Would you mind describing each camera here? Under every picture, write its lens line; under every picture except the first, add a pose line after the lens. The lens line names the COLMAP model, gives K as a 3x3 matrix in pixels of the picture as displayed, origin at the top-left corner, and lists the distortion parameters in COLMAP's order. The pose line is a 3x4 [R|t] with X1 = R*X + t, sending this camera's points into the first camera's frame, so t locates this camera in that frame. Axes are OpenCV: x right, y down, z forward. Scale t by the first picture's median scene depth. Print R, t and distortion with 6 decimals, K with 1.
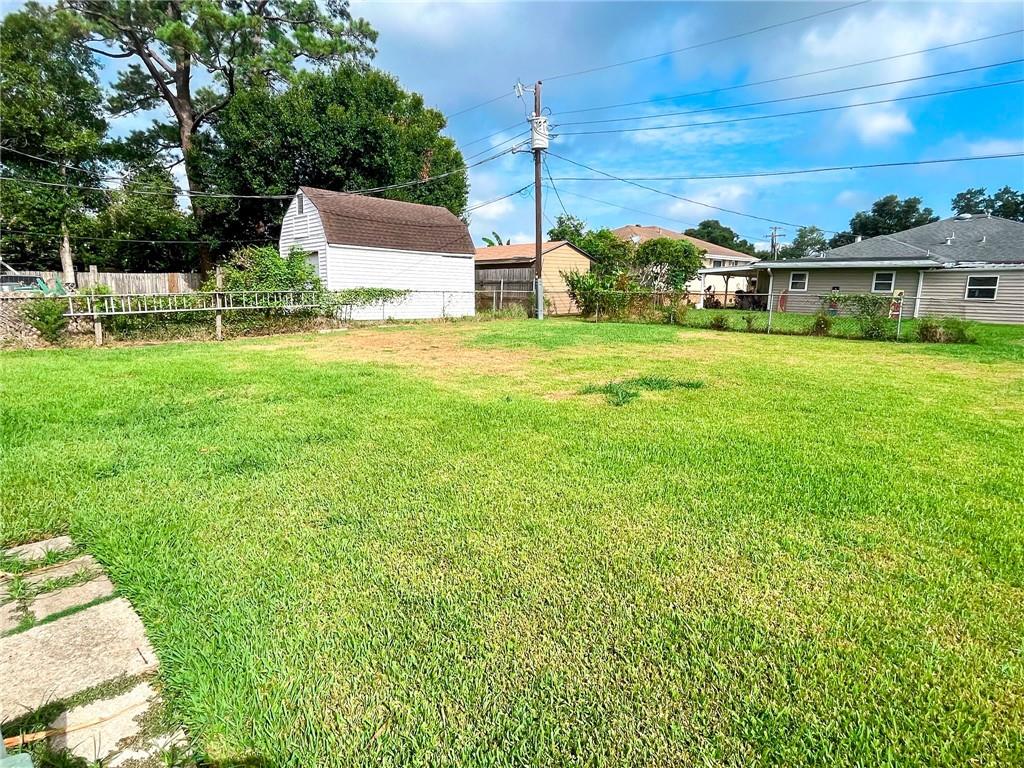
lens RADIAL K [[541.3, 0, 512.5], [0, 541.3, 387.6], [0, 0, 1]] dist [-0.003795, -0.001742]
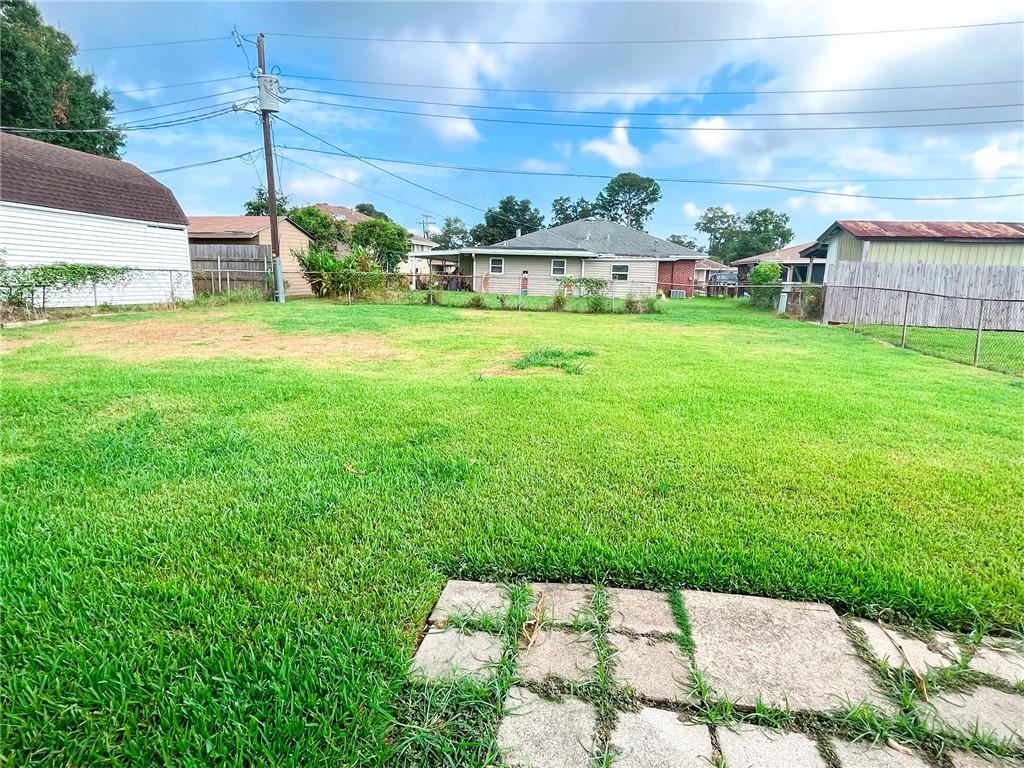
lens RADIAL K [[541.3, 0, 508.1], [0, 541.3, 381.6], [0, 0, 1]] dist [-0.003795, -0.001742]
pose [[0.817412, -0.100874, 0.567152, -0.162183], [0.088588, 0.994849, 0.049267, -0.005717], [-0.569200, 0.009972, 0.822138, 0.042440]]
